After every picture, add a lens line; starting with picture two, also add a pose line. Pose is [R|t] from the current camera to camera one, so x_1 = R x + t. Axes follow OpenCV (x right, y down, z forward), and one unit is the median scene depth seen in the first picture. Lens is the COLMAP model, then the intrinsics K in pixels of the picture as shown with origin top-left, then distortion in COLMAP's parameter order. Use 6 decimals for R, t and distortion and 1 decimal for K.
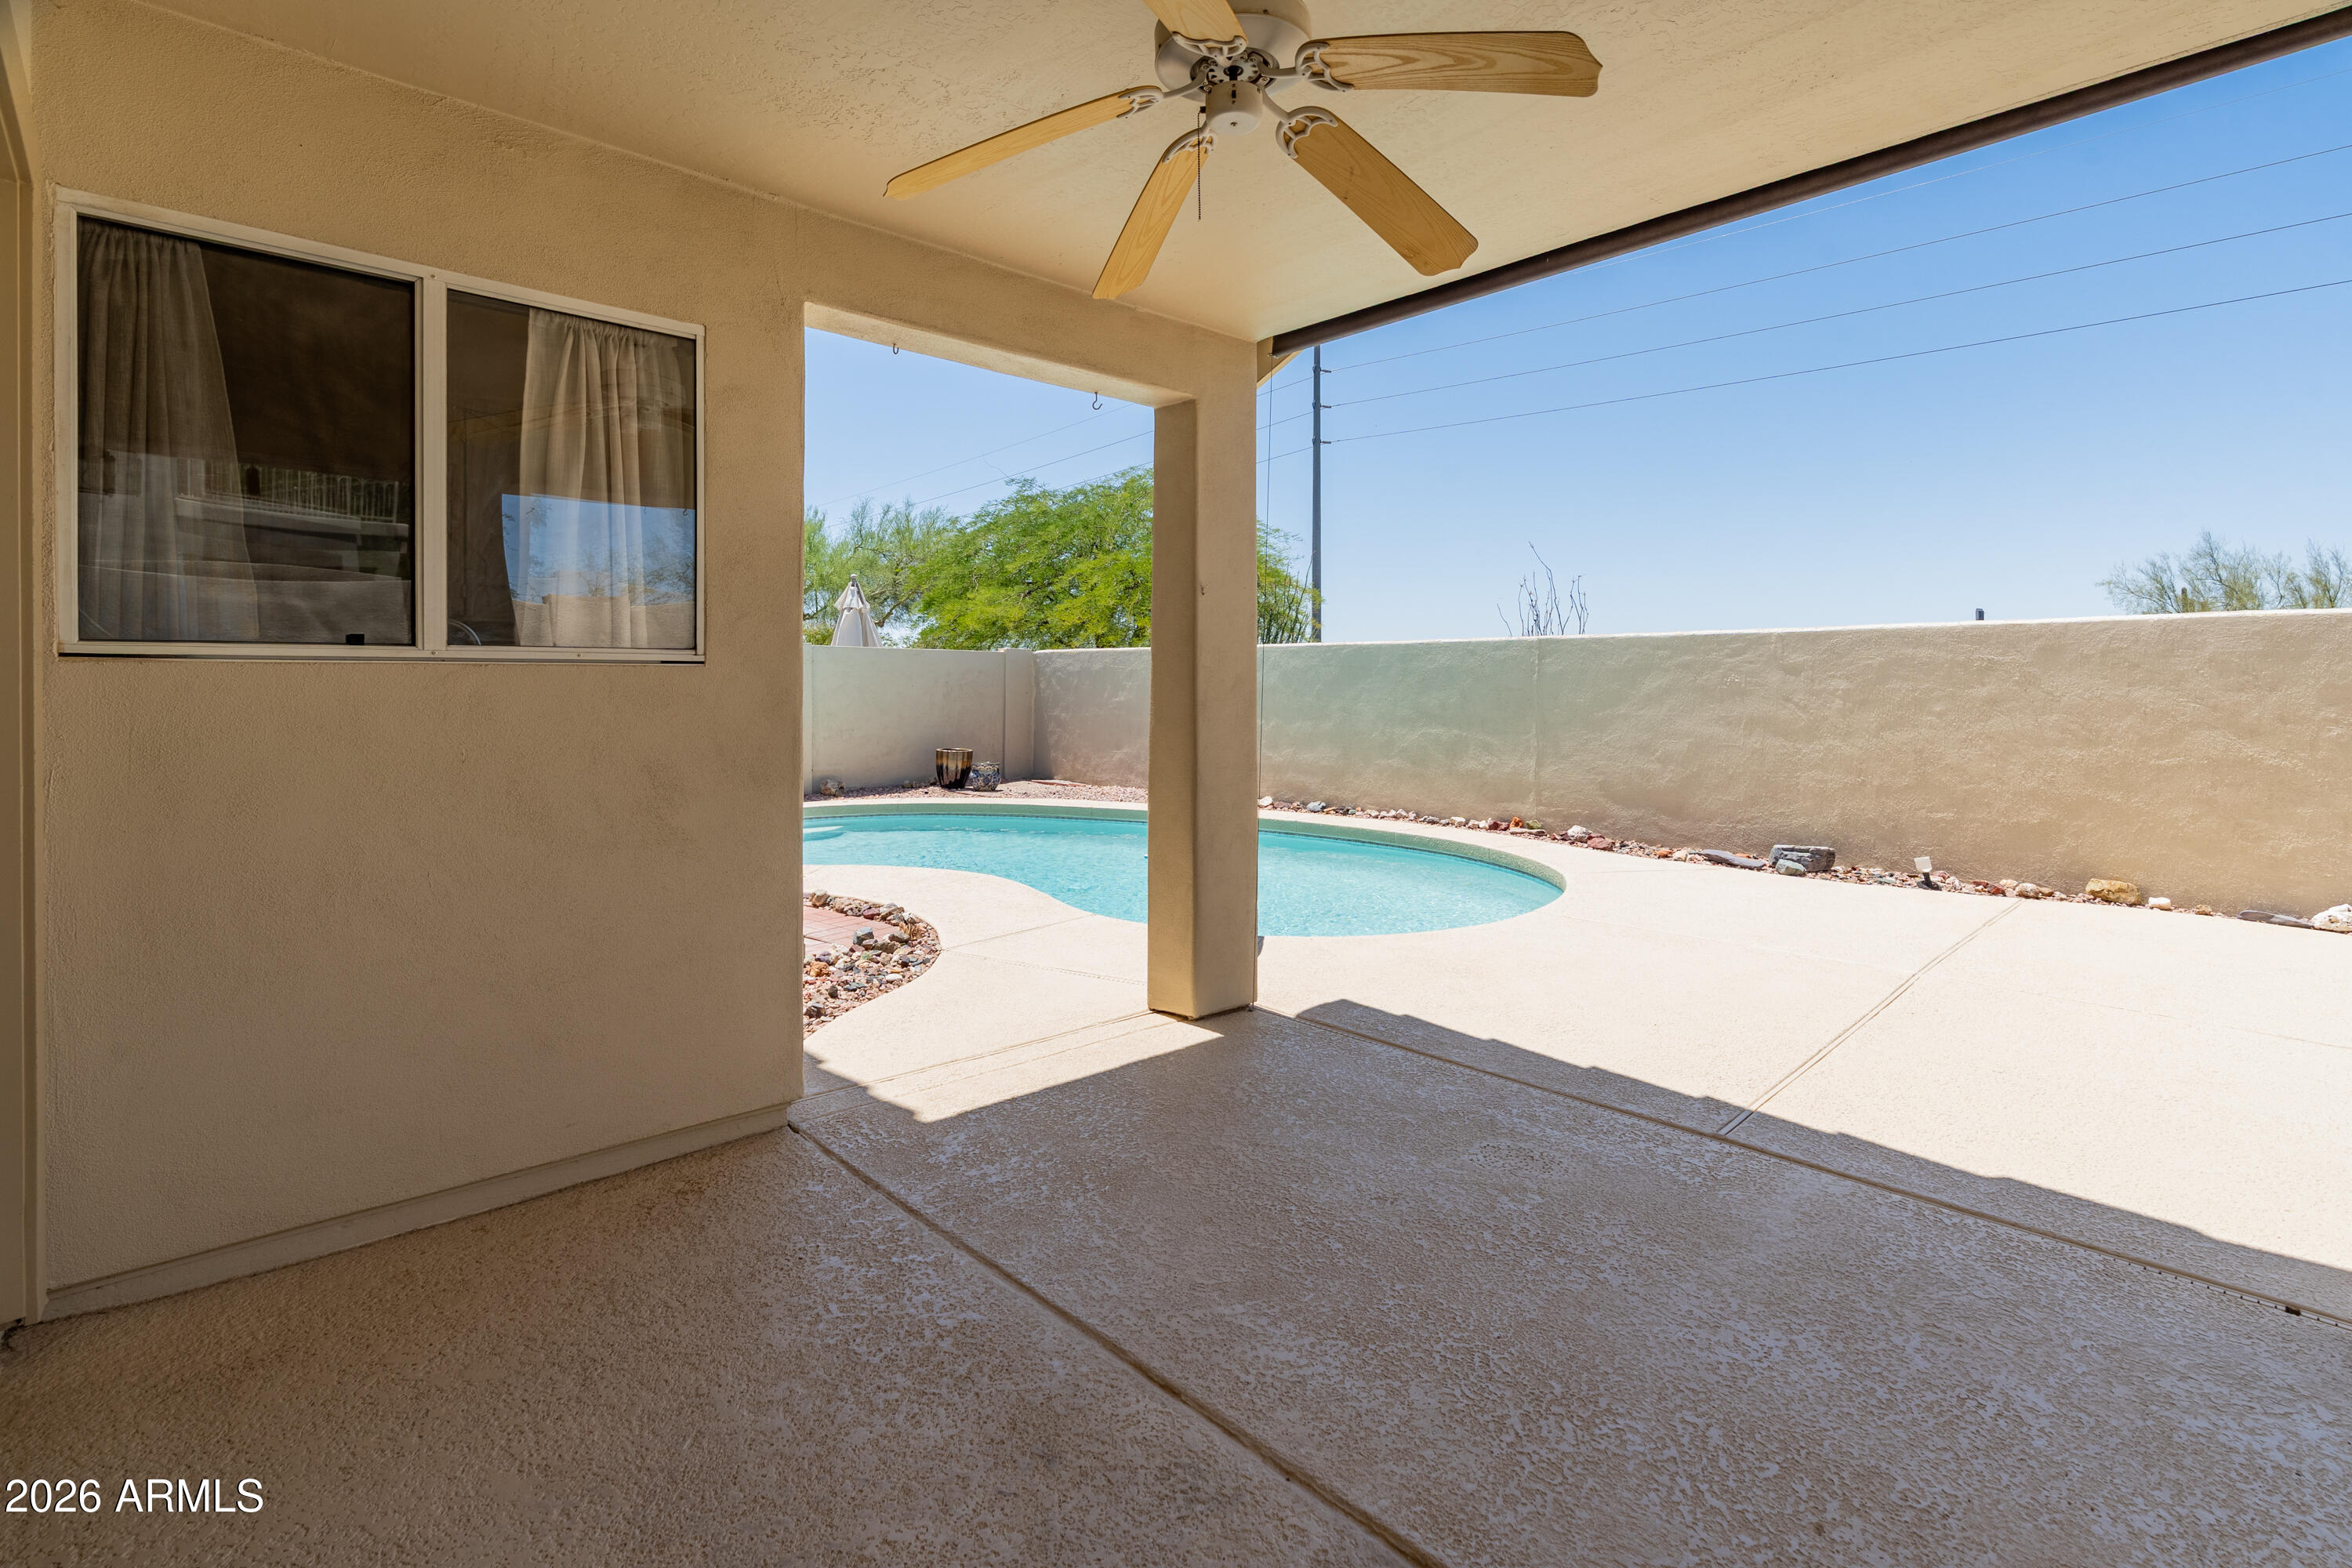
lens RADIAL K [[1107.3, 0, 1175.6], [0, 1107.3, 687.8], [0, 0, 1]] dist [-0.002644, -0.000223]
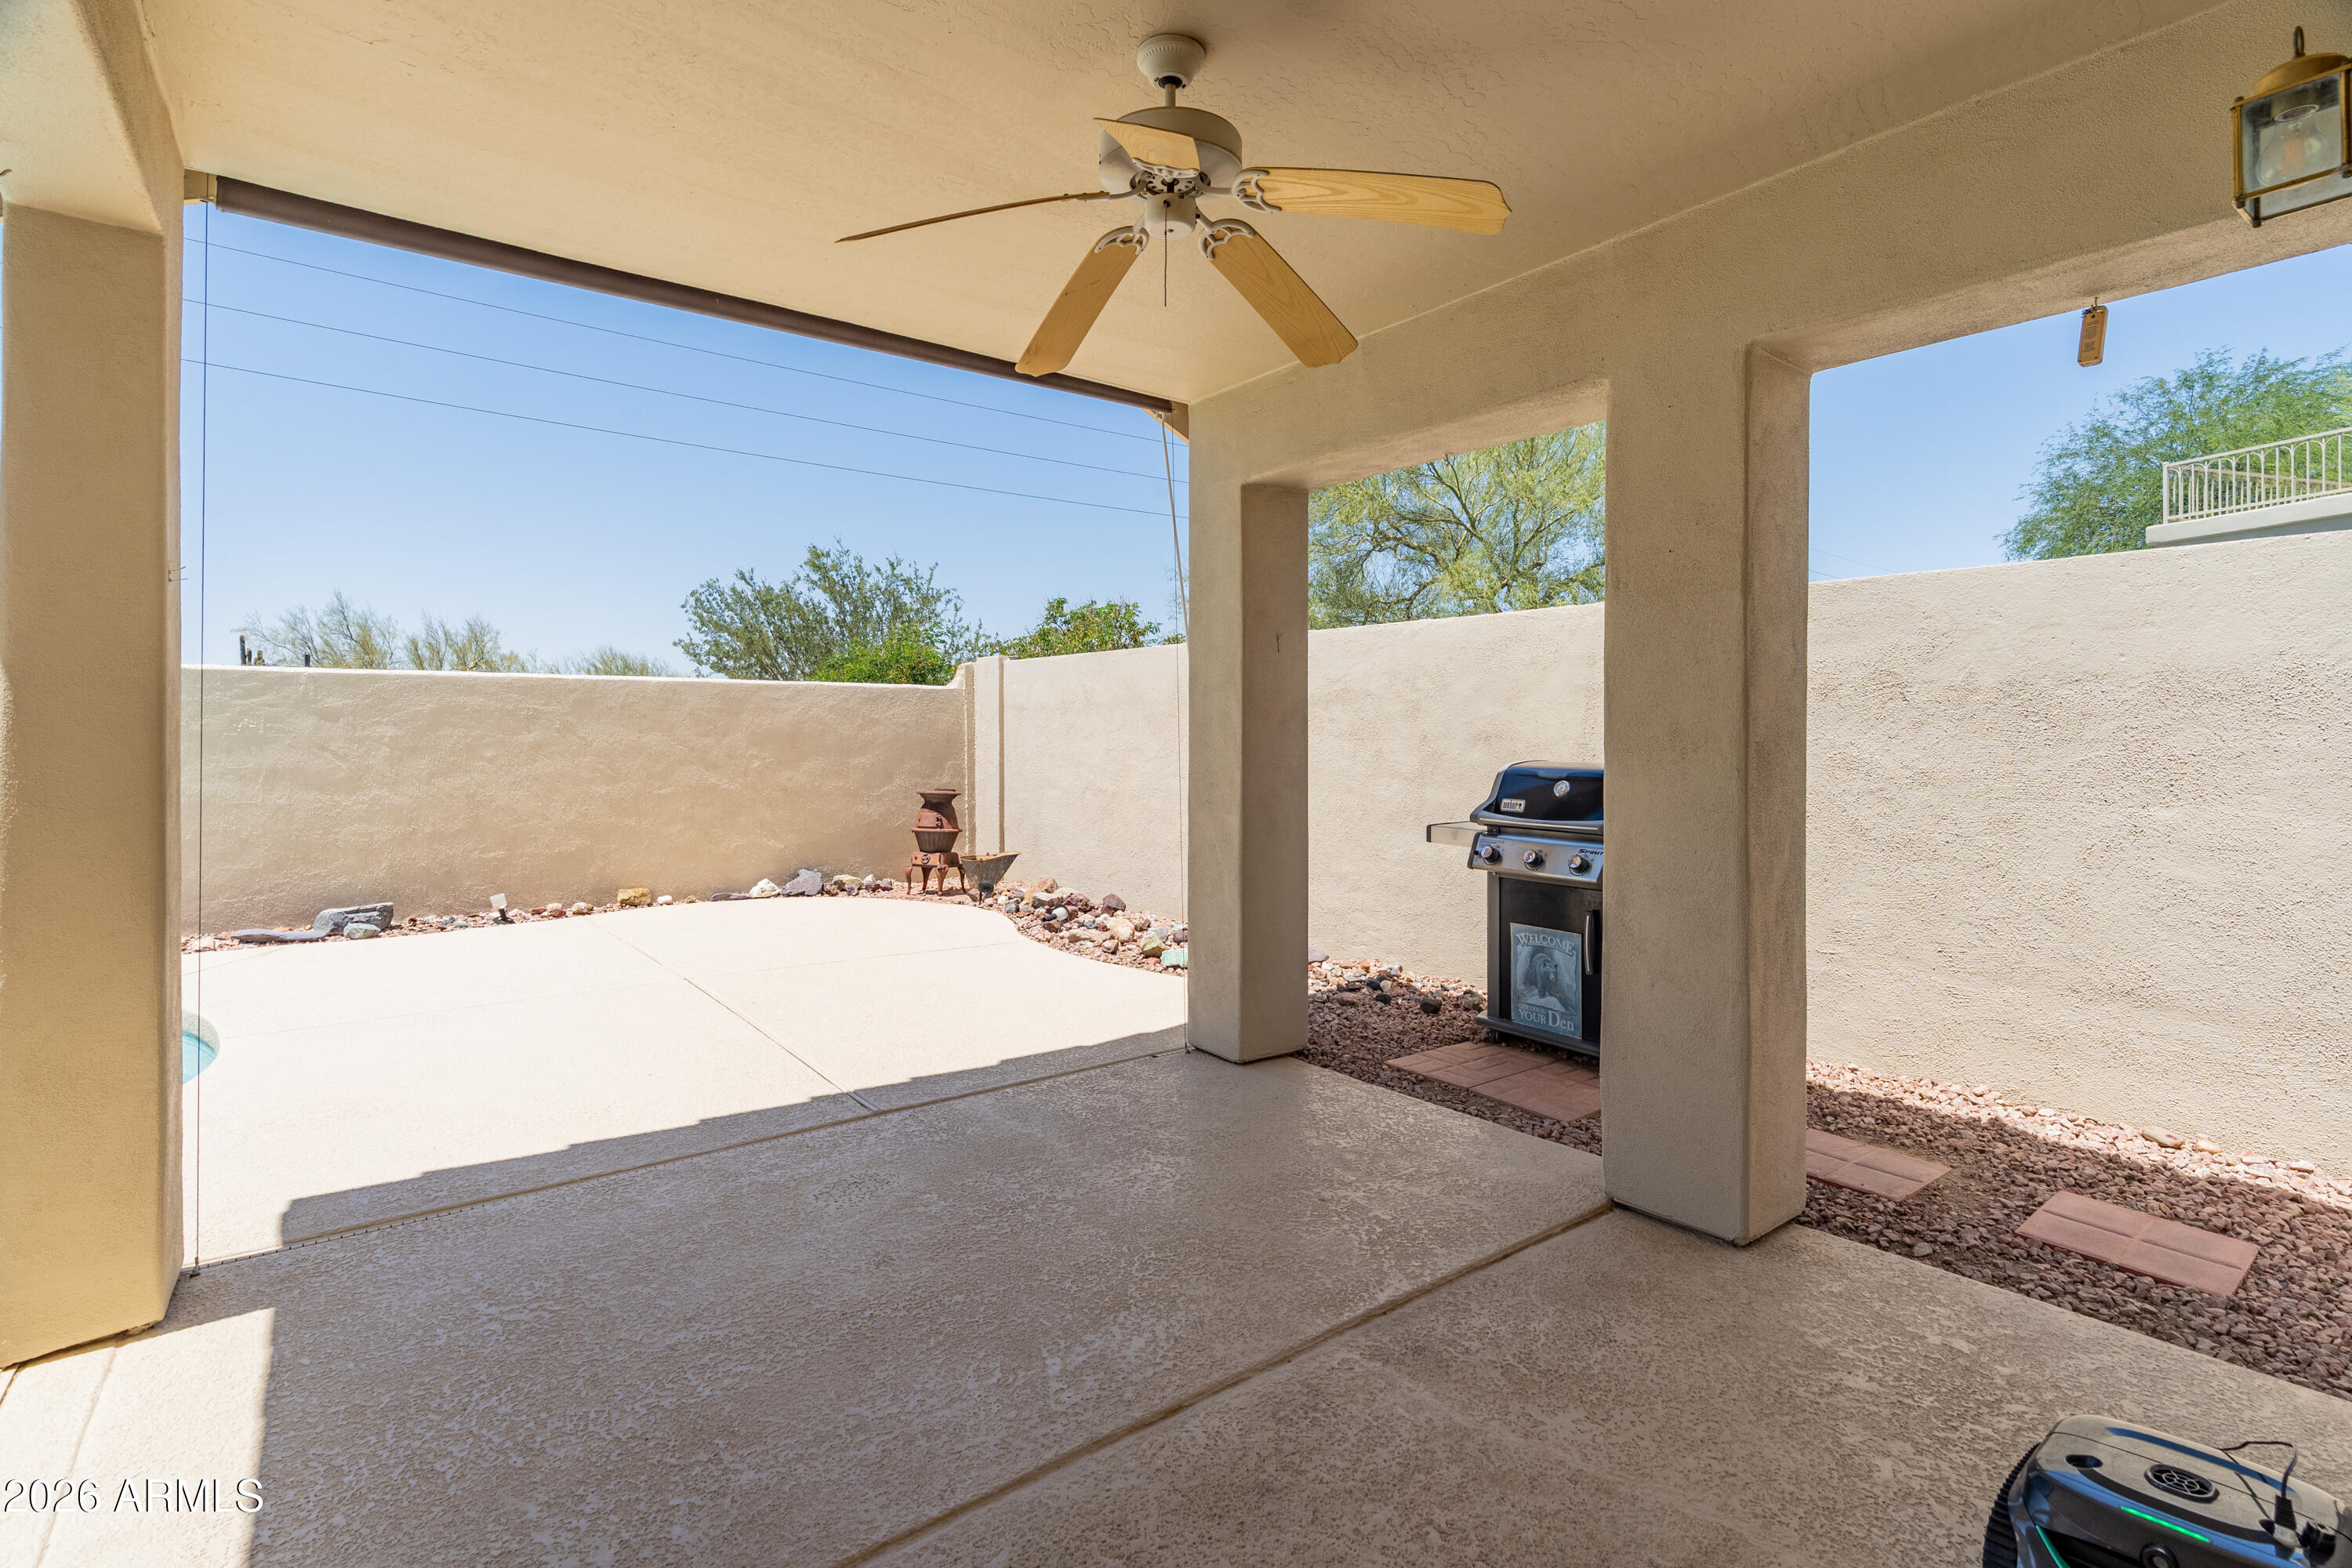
lens RADIAL K [[1088.3, 0, 1175.3], [0, 1088.3, 735.0], [0, 0, 1]] dist [-0.004776, -0.000260]
pose [[0.094418, -0.003818, 0.995525, -0.305052], [0.000206, 0.999993, 0.003816, -0.003625], [-0.995533, -0.000155, 0.094418, 0.266662]]
